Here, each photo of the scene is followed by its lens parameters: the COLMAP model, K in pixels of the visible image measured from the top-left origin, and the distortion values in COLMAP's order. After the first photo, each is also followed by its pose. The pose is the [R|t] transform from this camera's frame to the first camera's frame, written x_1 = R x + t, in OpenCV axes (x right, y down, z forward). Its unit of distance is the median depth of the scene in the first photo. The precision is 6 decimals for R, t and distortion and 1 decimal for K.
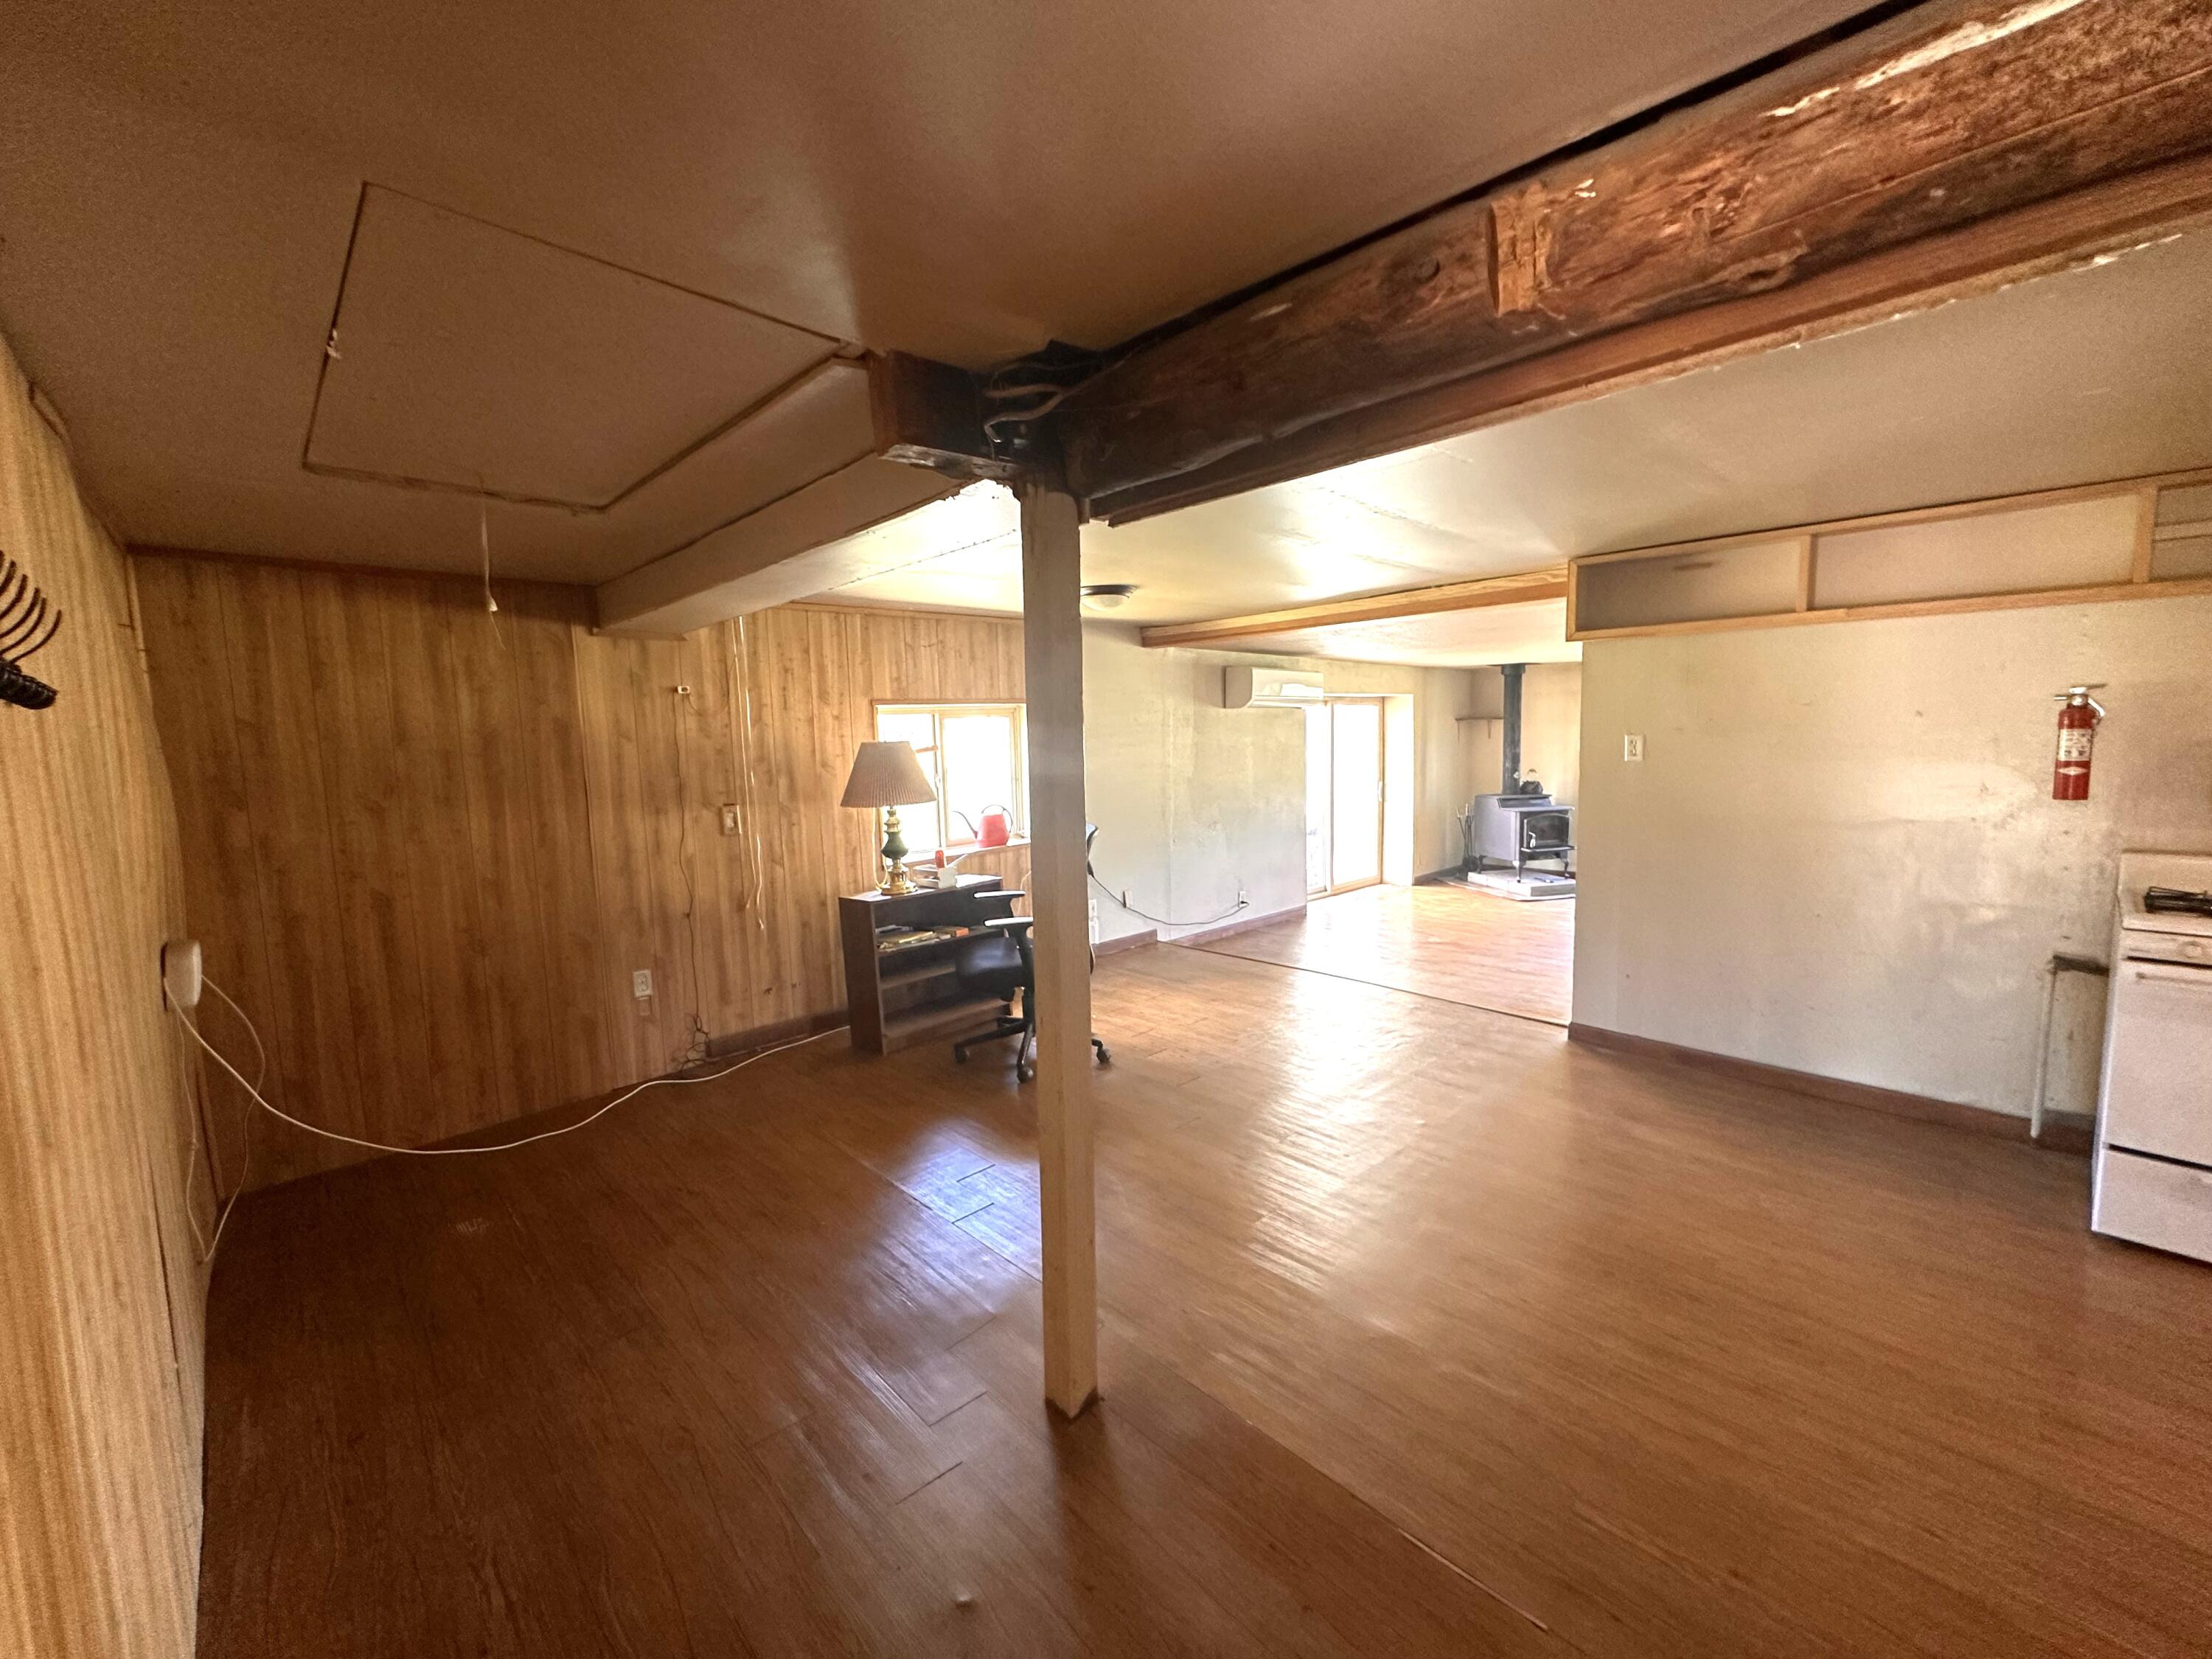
lens RADIAL K [[877.3, 0, 1105.9], [0, 877.3, 822.9], [0, 0, 1]] dist [-0.001473, -0.000093]
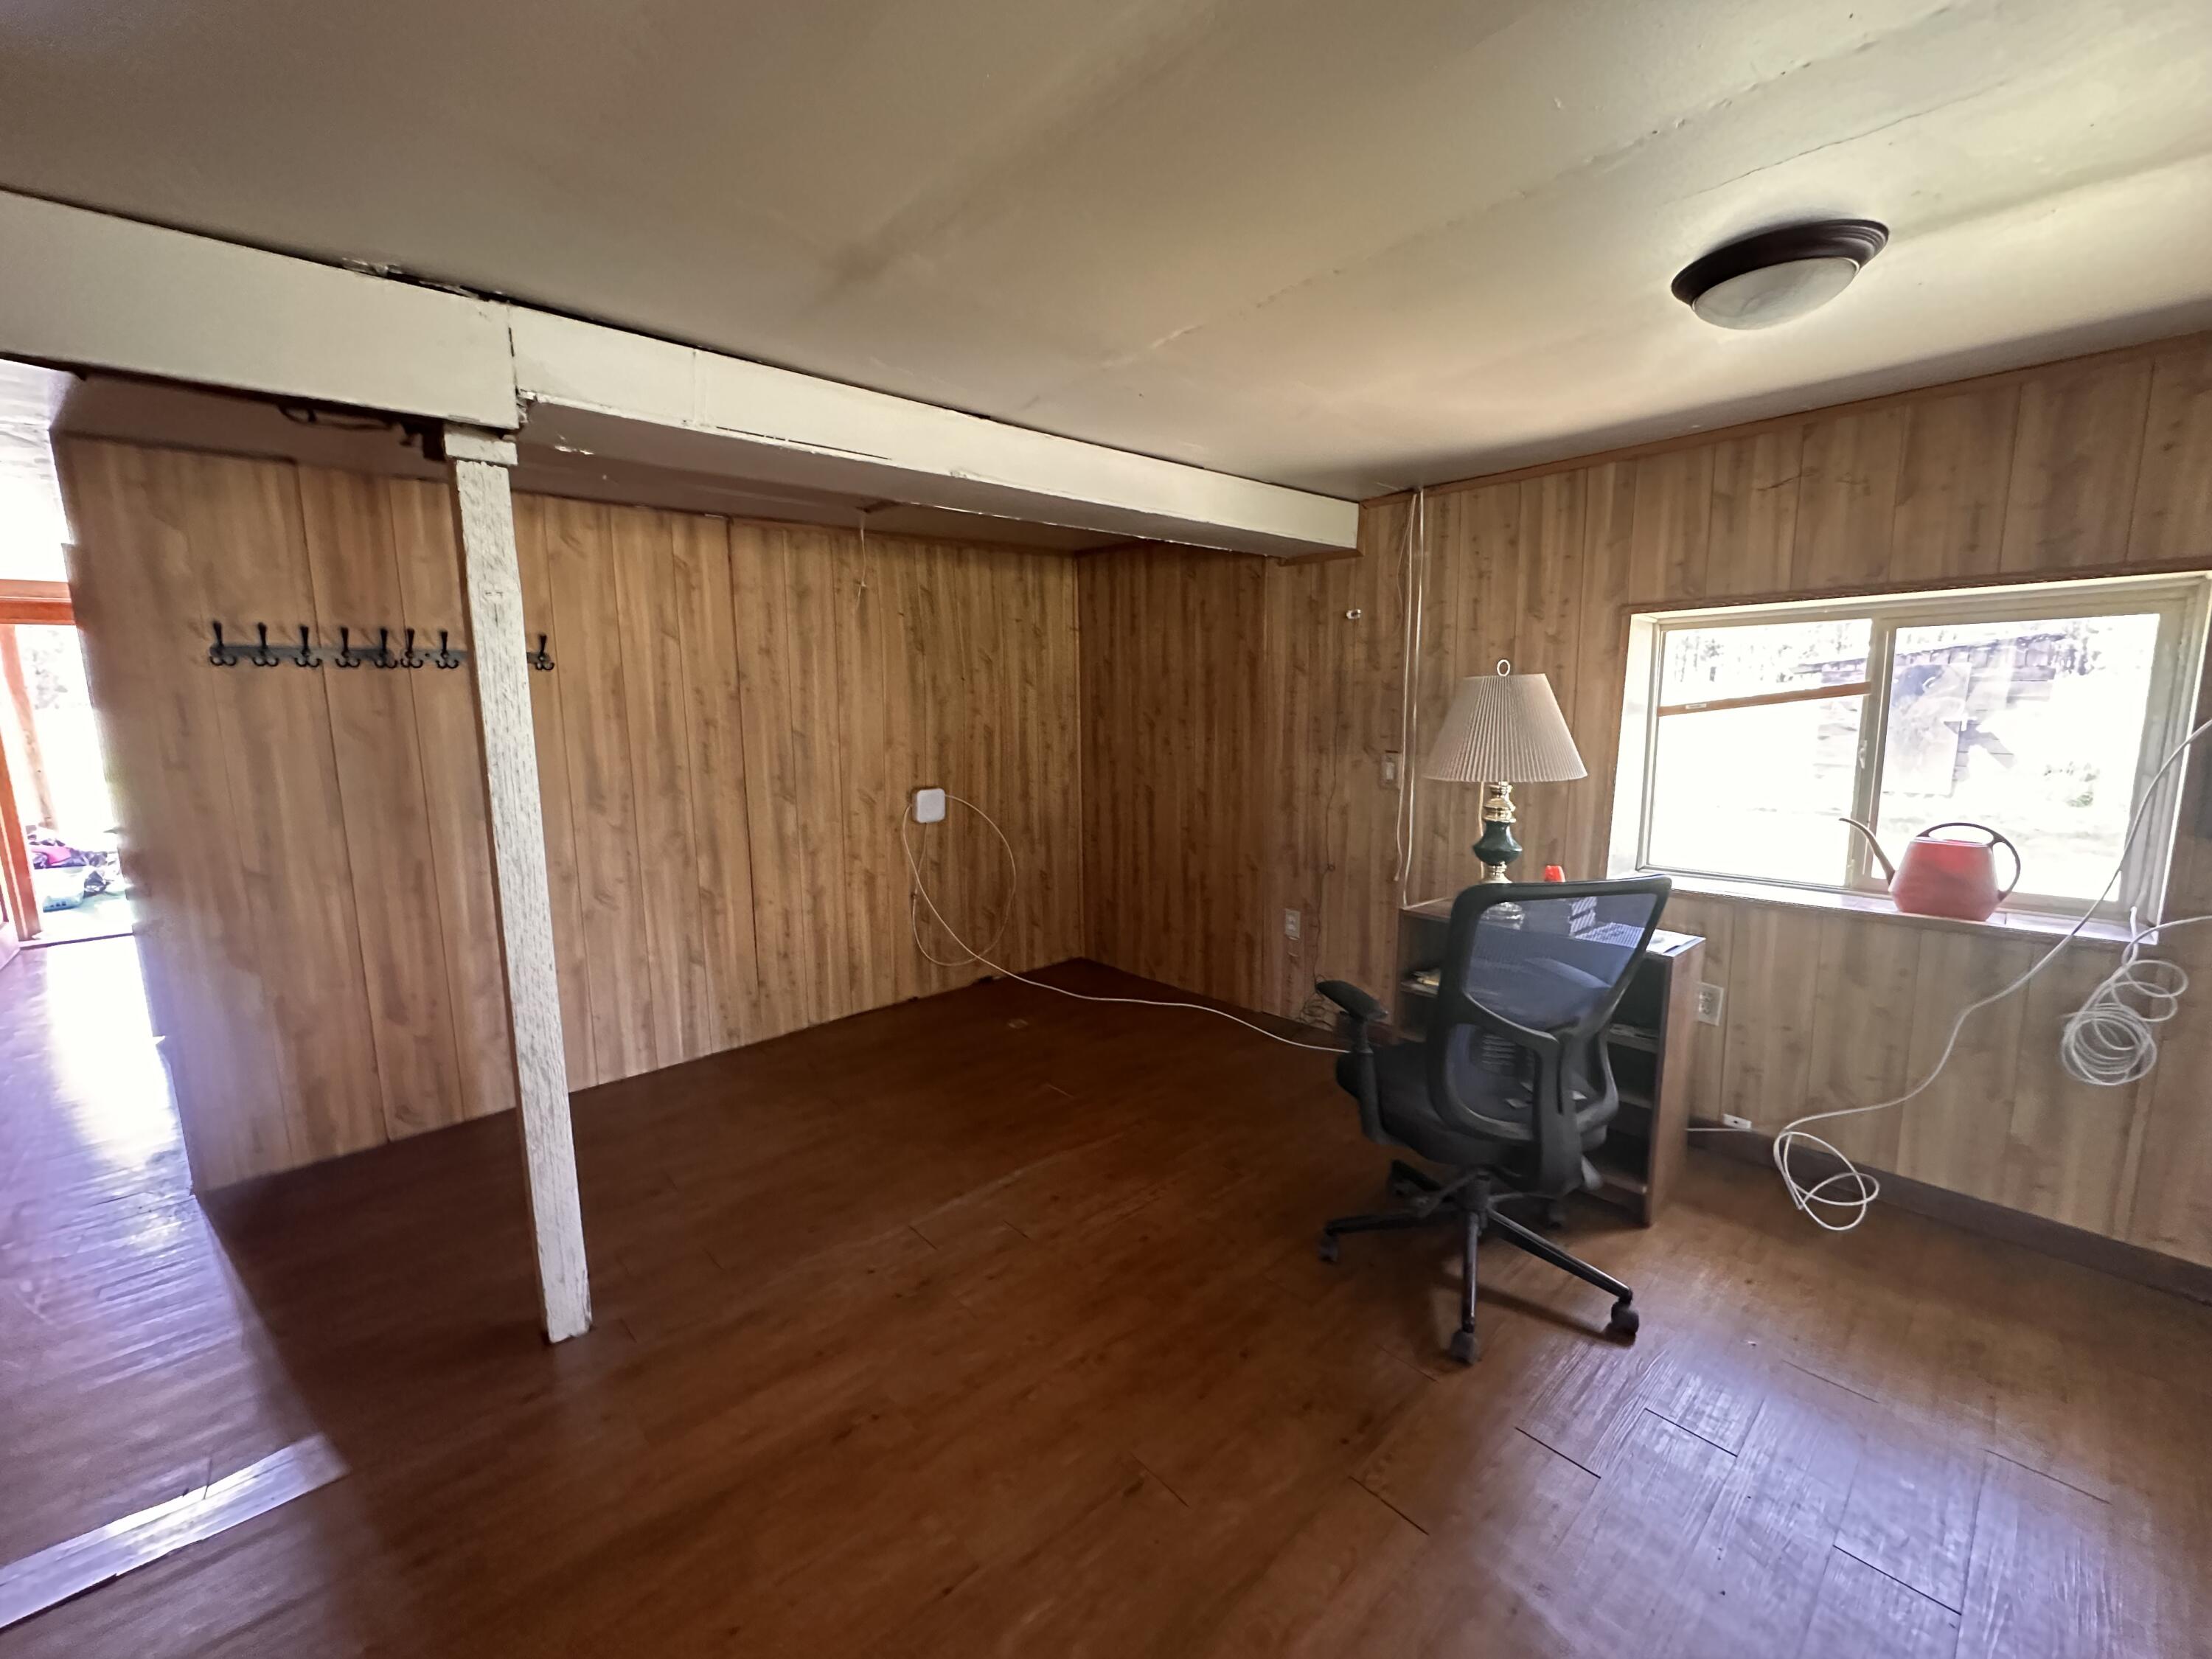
lens RADIAL K [[884.5, 0, 1102.7], [0, 884.5, 821.9], [0, 0, 1]] dist [-0.000876, -0.000092]
pose [[-0.017198, 0.178999, -0.983699, 0.409868], [-0.085389, 0.979987, 0.179816, -0.083803], [0.996199, 0.087089, -0.001569, 0.748701]]
